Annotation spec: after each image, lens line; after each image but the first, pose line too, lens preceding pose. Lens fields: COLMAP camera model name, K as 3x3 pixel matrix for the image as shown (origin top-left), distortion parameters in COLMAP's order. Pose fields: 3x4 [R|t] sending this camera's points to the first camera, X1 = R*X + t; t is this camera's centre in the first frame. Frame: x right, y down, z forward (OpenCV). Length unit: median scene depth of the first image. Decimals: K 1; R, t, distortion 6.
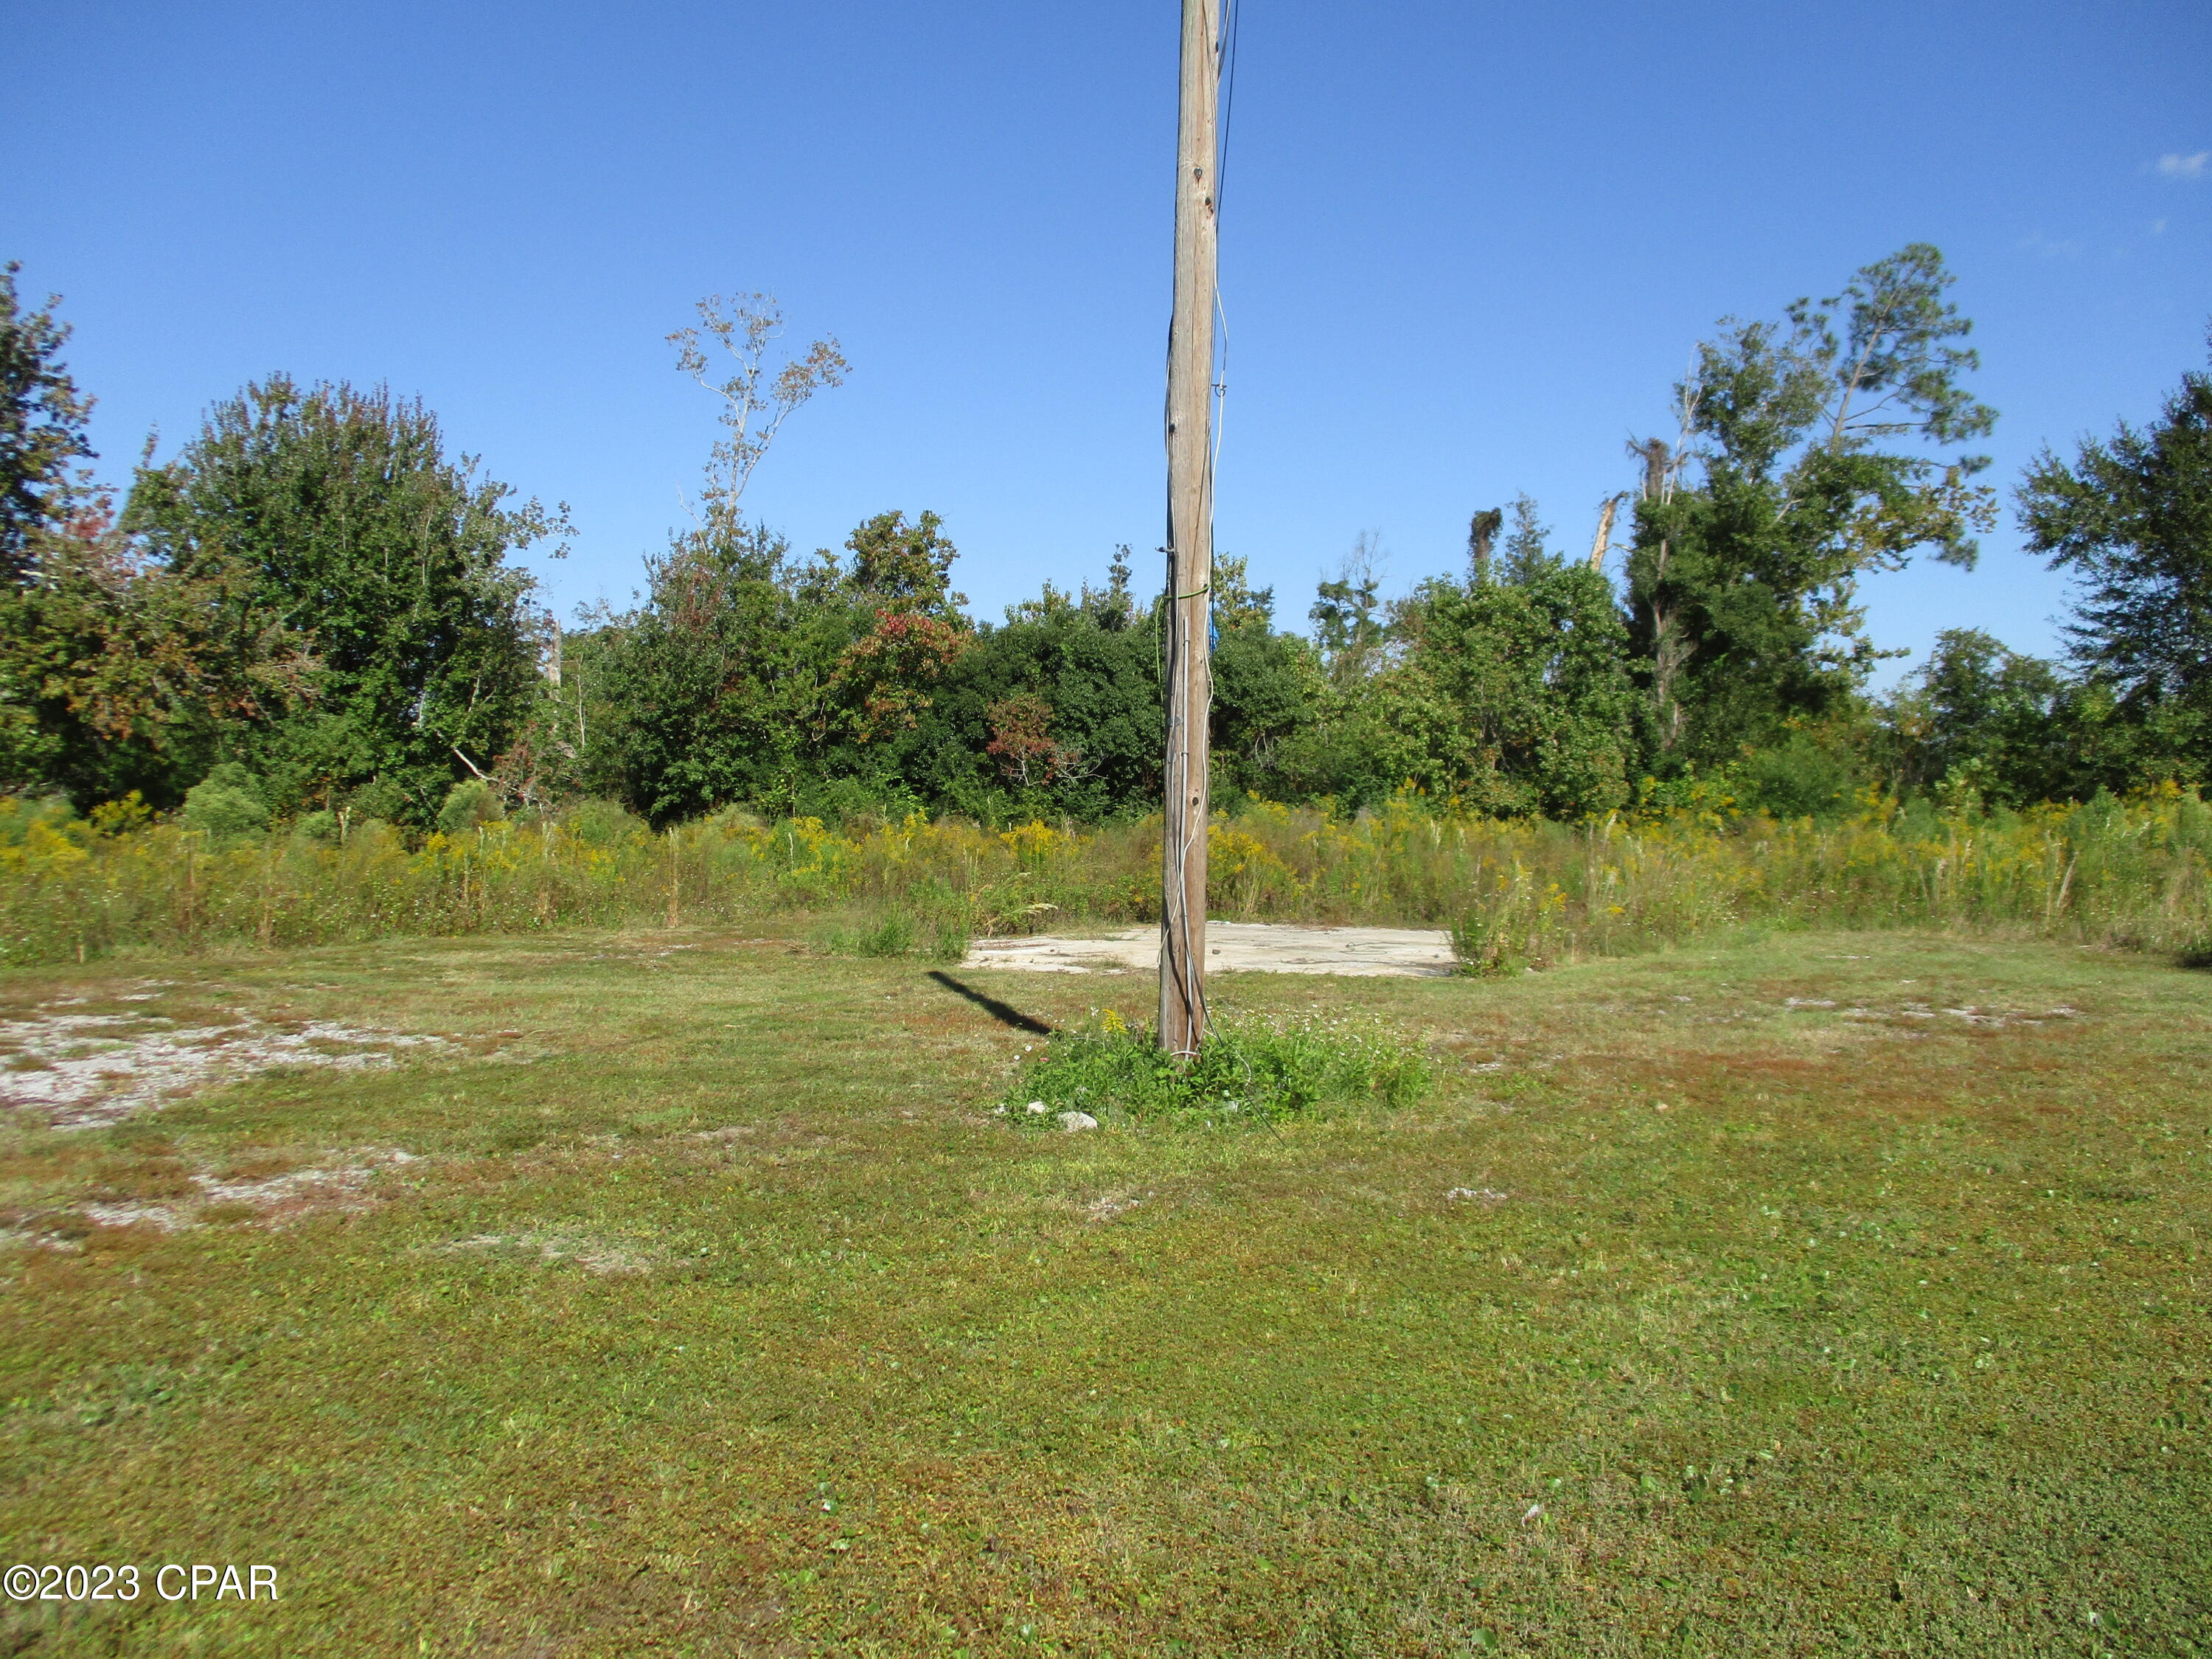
lens RADIAL K [[1863.4, 0, 1102.6], [0, 1863.4, 795.4], [0, 0, 1]] dist [-0.004597, -0.007700]
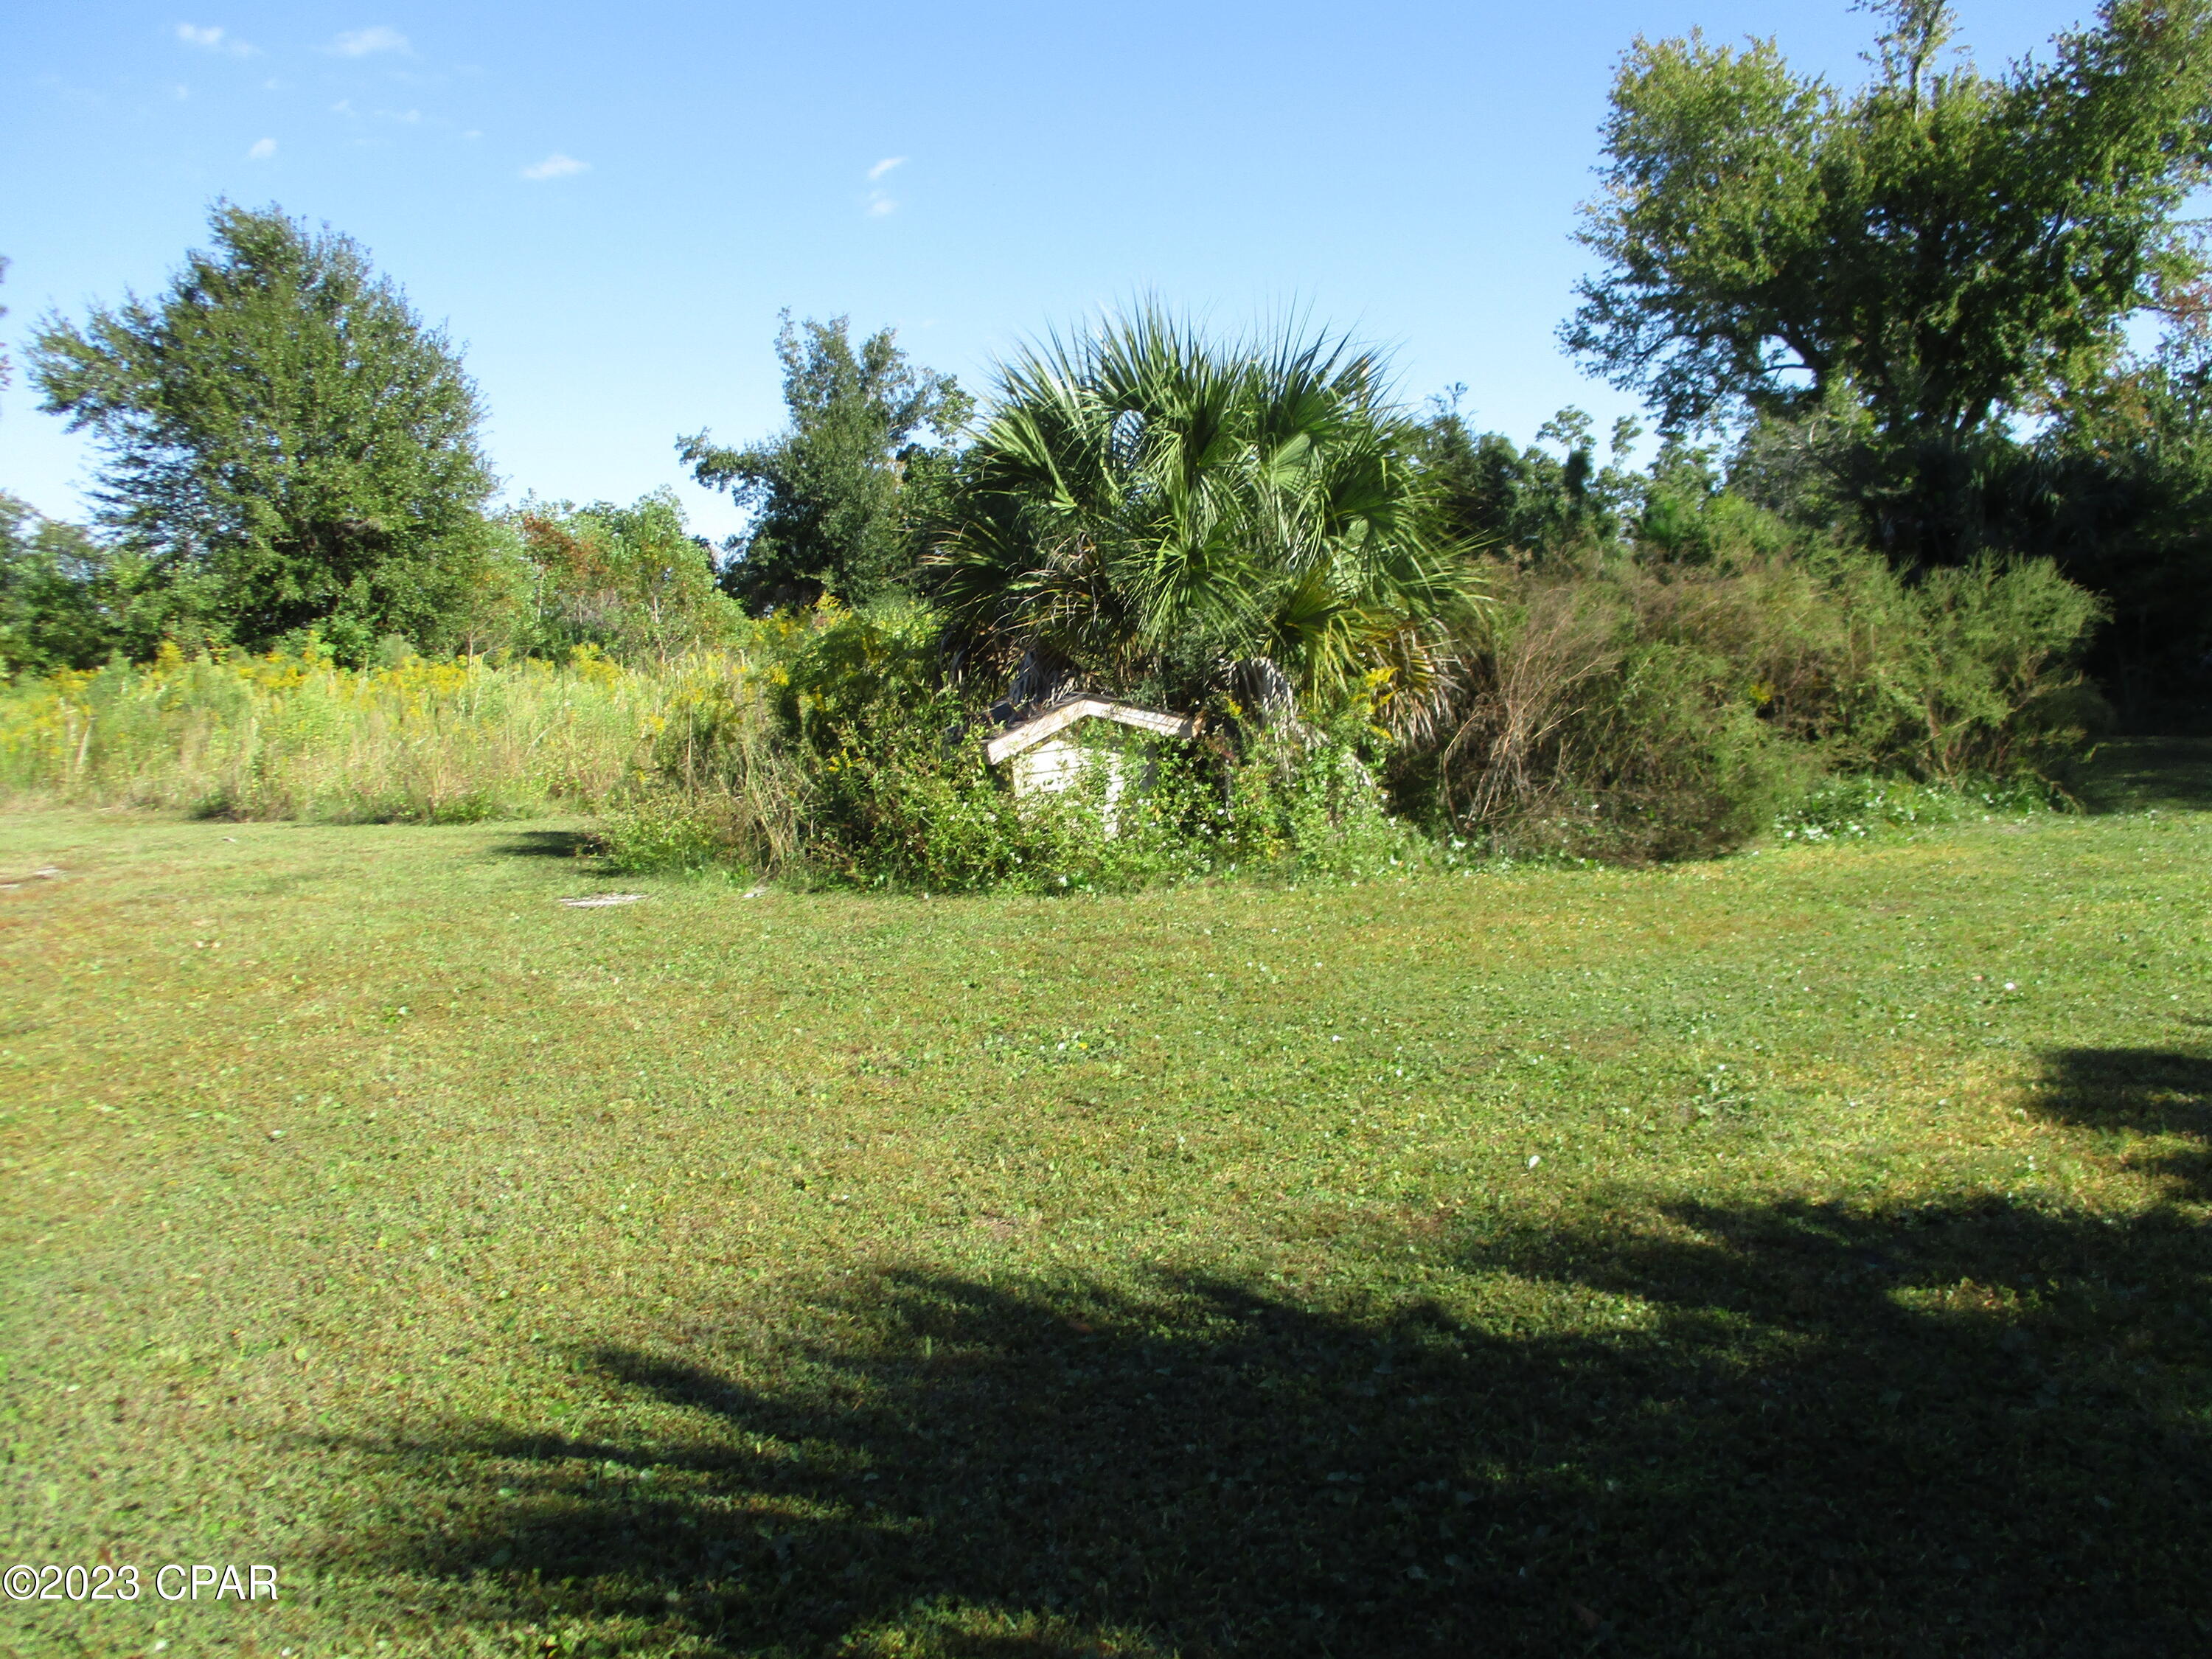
lens RADIAL K [[1863.4, 0, 1102.6], [0, 1863.4, 795.4], [0, 0, 1]] dist [-0.004597, -0.007700]
pose [[0.573634, -0.085823, 0.814603, 0.006052], [0.027696, 0.995959, 0.085426, 0.000820], [-0.818644, -0.026442, 0.573693, -0.017114]]
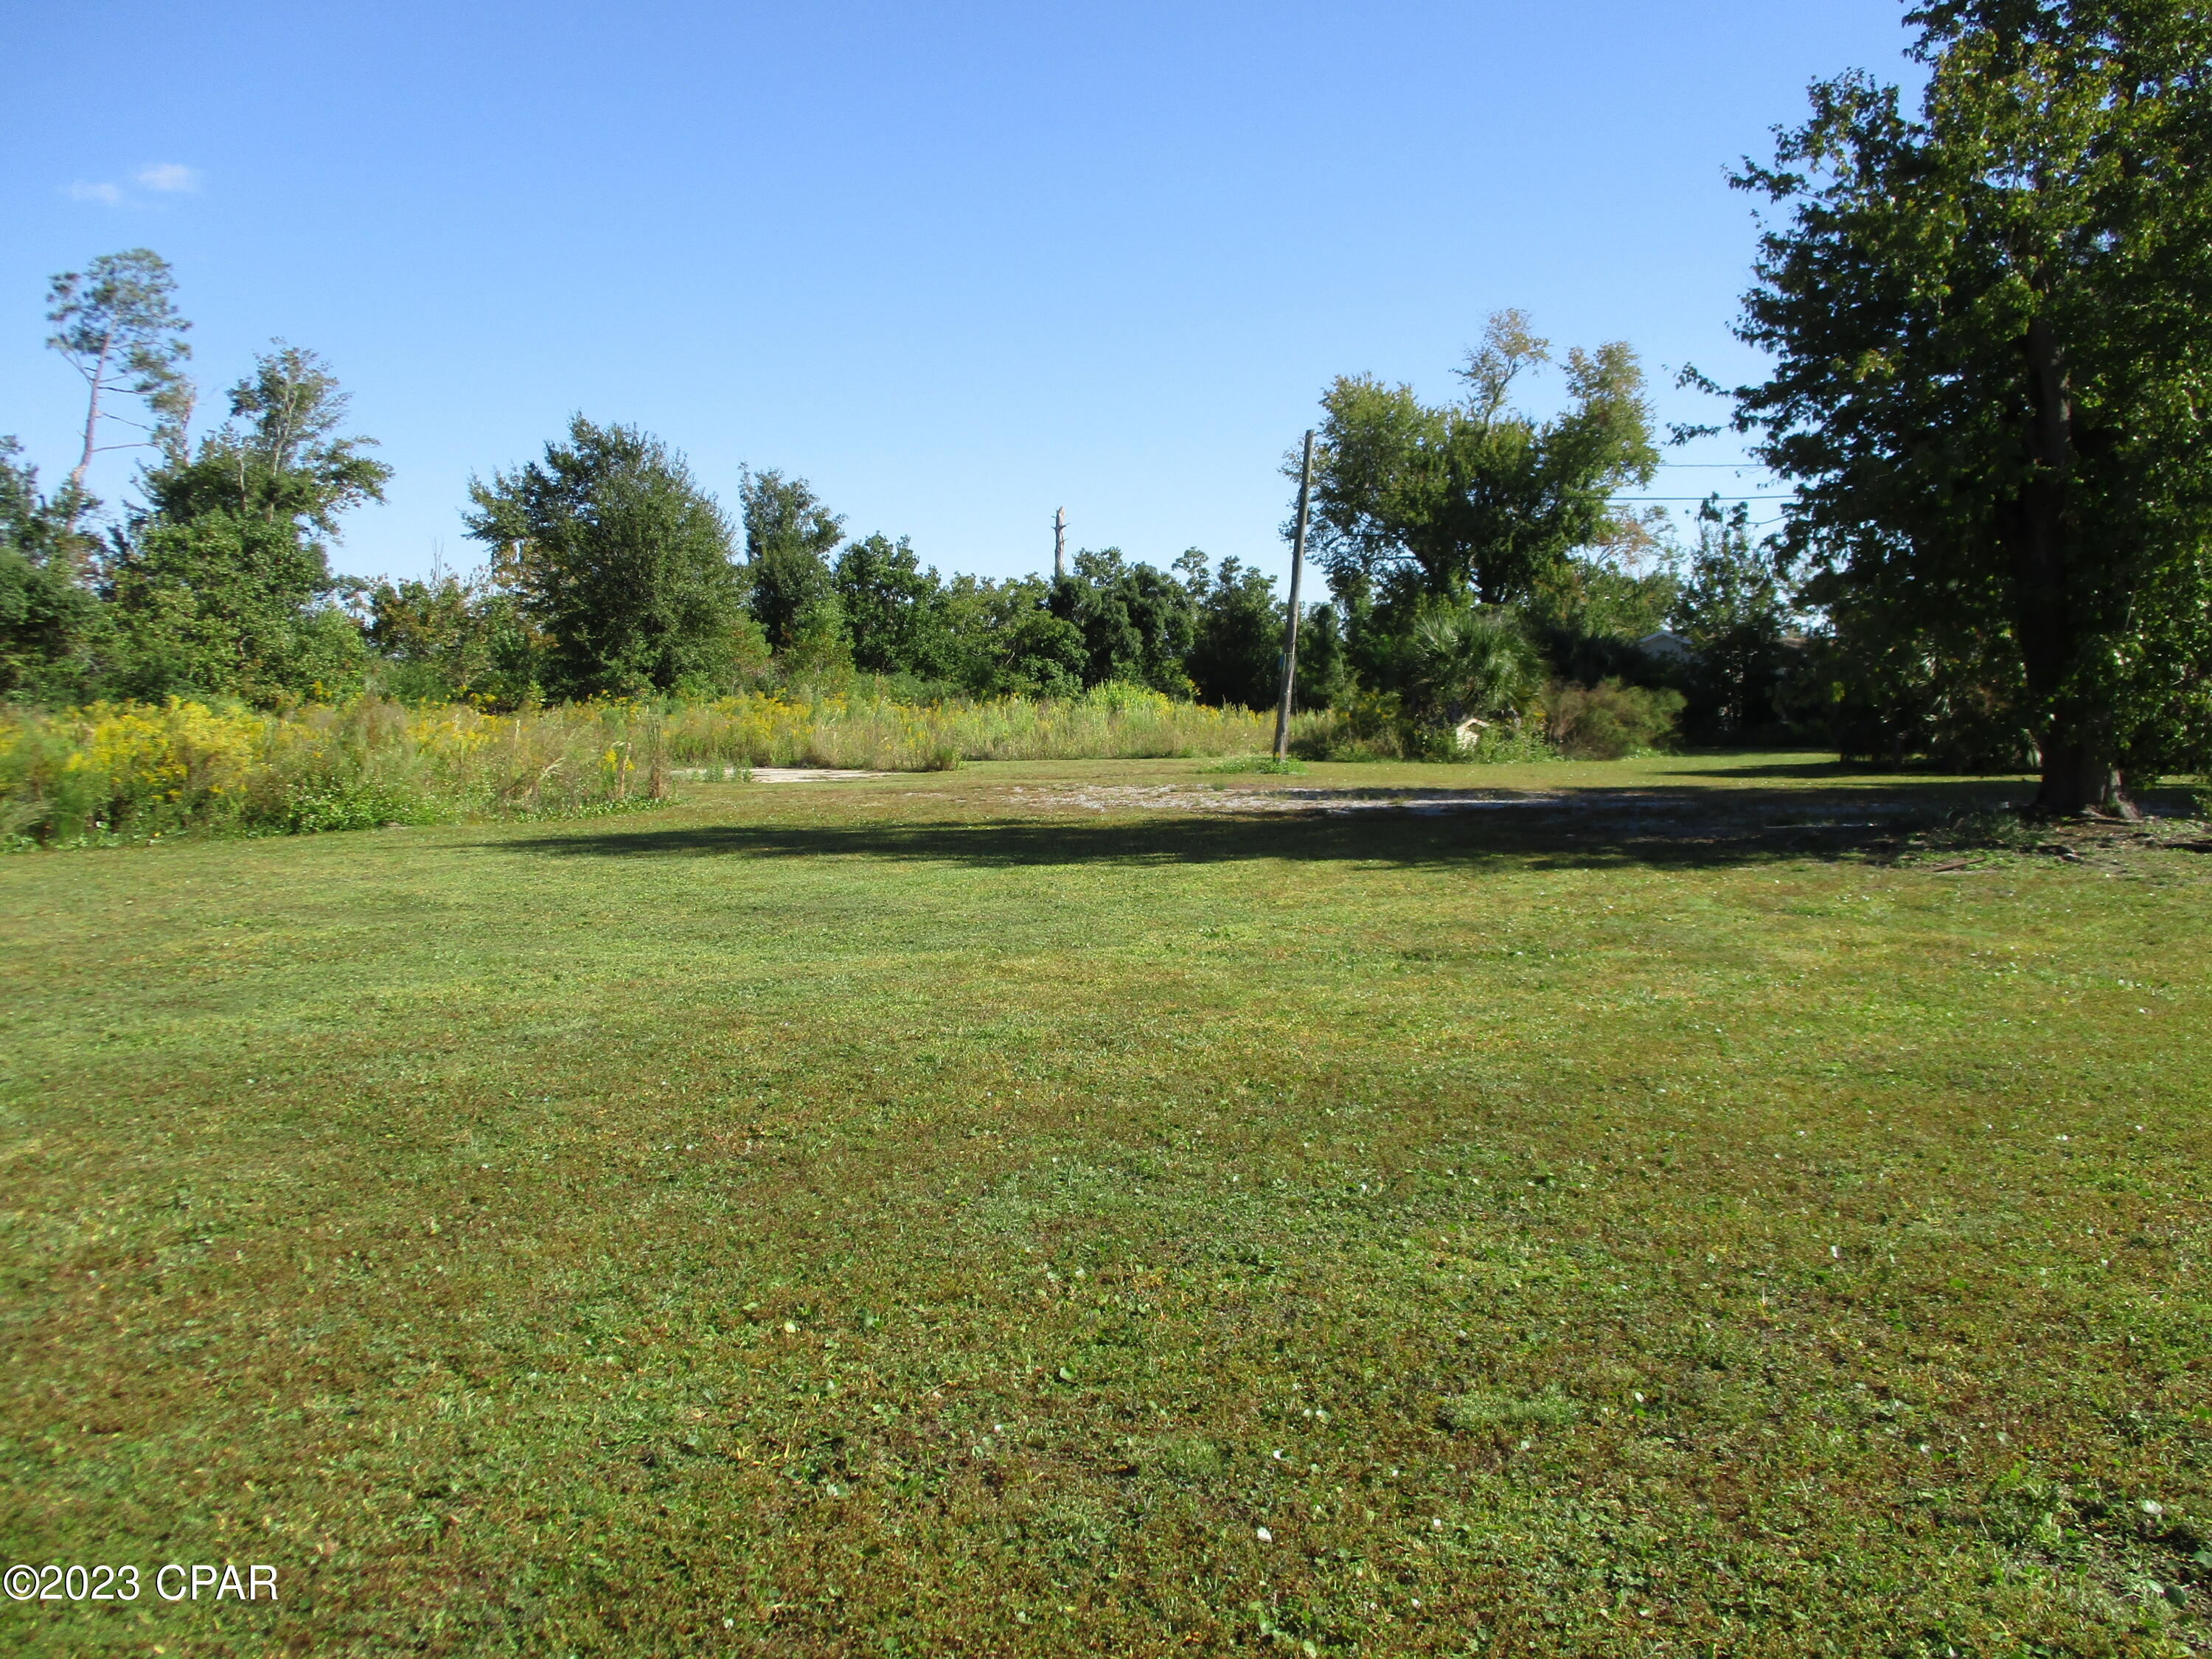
lens RADIAL K [[1863.4, 0, 1102.6], [0, 1863.4, 795.4], [0, 0, 1]] dist [-0.004597, -0.007700]
pose [[0.267169, -0.053351, 0.962172, -1.311498], [-0.003894, 0.998398, 0.056441, -0.008185], [-0.963642, -0.018826, 0.266534, 0.115087]]
